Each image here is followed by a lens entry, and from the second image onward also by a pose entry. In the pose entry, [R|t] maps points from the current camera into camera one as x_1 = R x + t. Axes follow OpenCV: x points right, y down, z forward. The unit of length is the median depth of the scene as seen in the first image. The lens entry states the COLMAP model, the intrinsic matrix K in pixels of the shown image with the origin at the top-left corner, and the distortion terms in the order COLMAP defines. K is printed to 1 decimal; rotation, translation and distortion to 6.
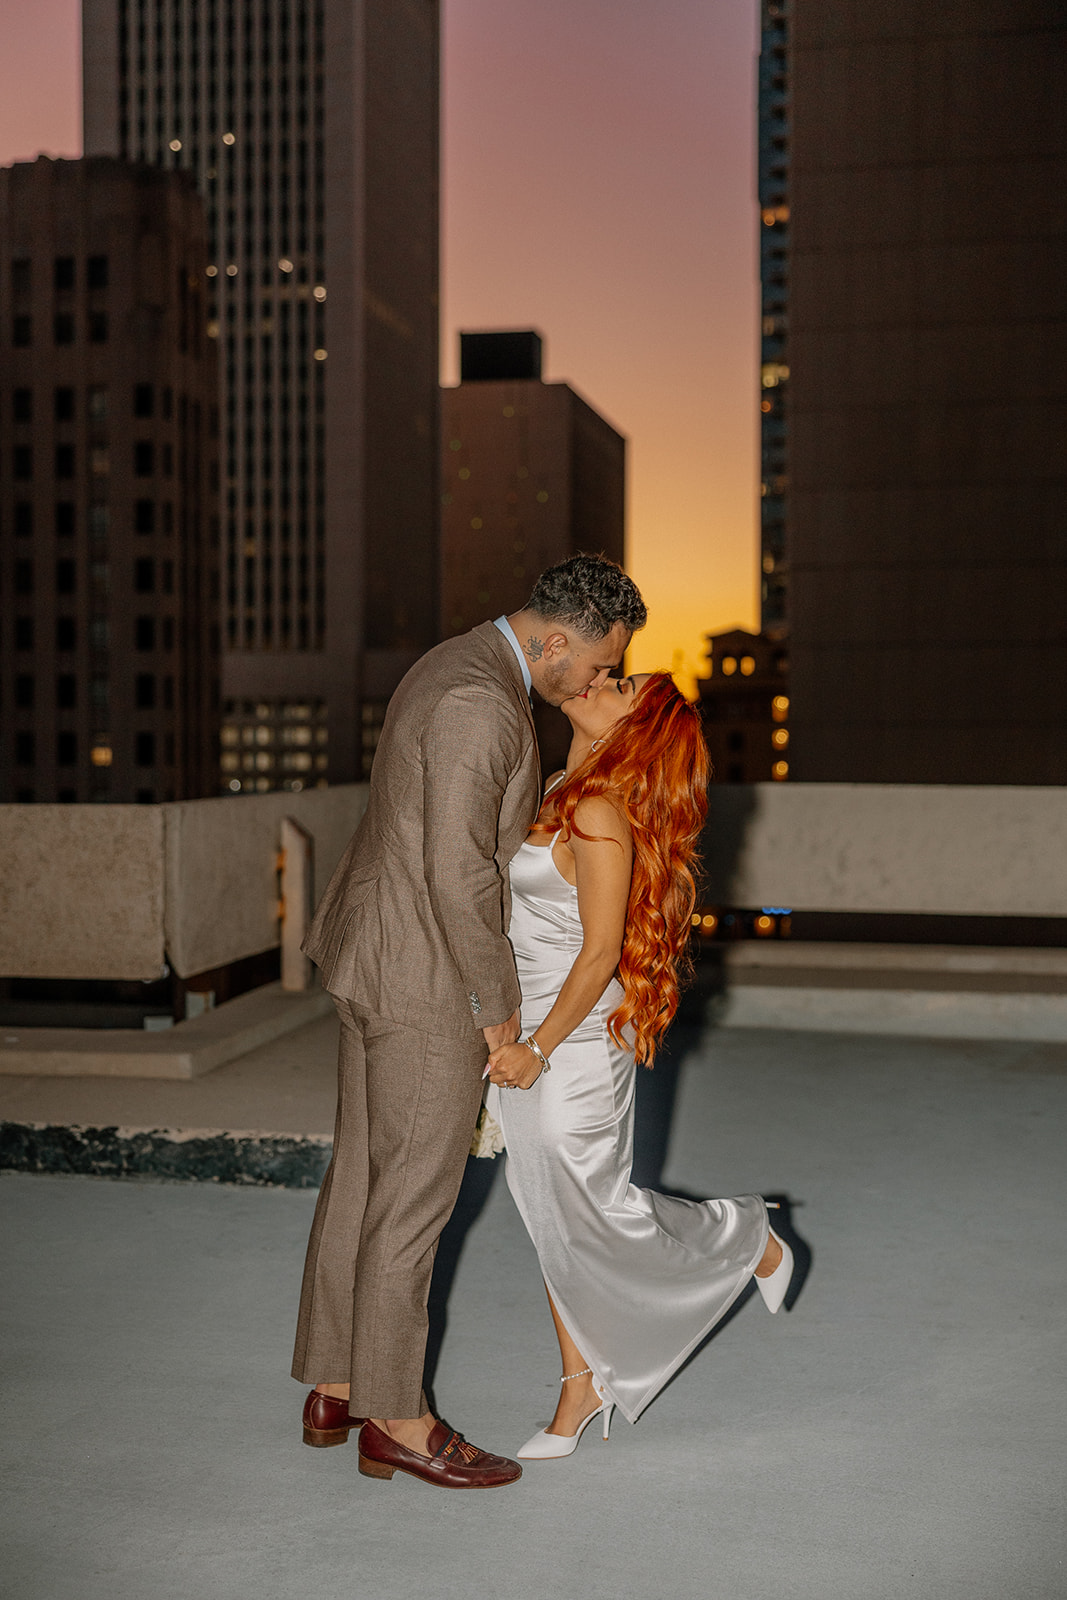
lens RADIAL K [[2168.1, 0, 485.3], [0, 2168.1, 798.9], [0, 0, 1]] dist [0.002848, 0.000000]
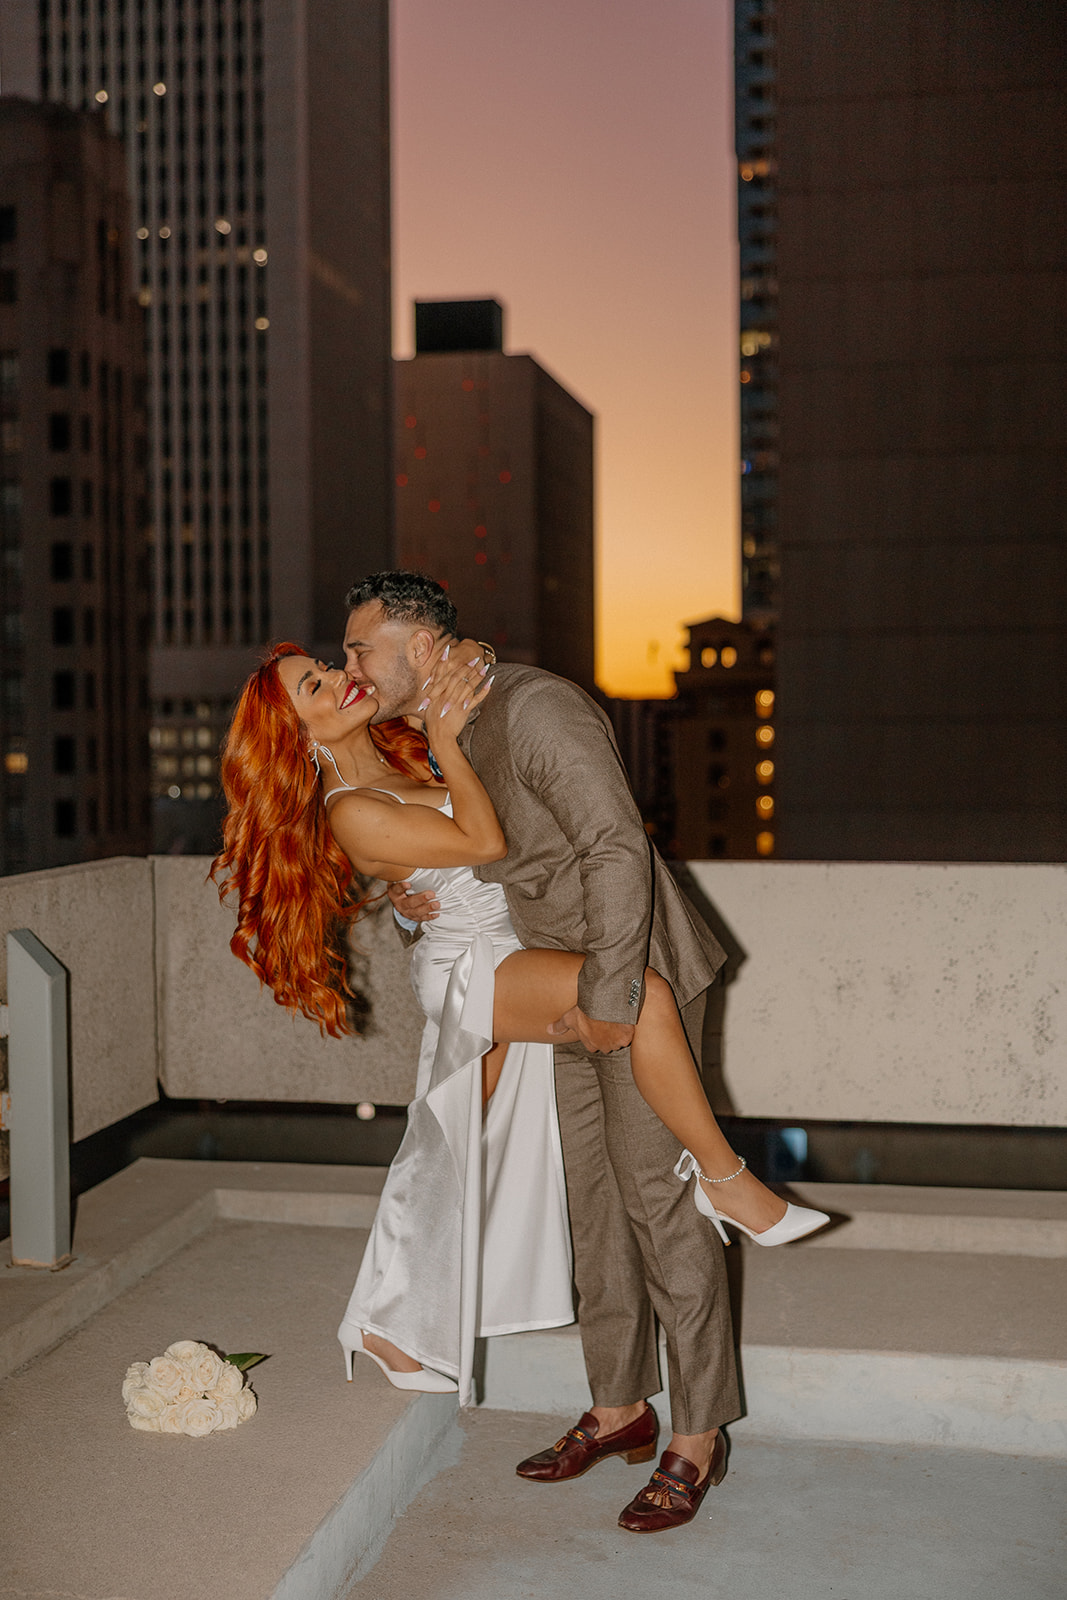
lens RADIAL K [[2110.3, 0, 505.3], [0, 2110.3, 810.3], [0, 0, 1]] dist [-0.004942, 0.000000]
pose [[0.999714, -0.009716, 0.021835, 0.005695], [0.009529, 0.999917, 0.008667, -0.004911], [-0.021918, -0.008456, 0.999724, 0.100863]]
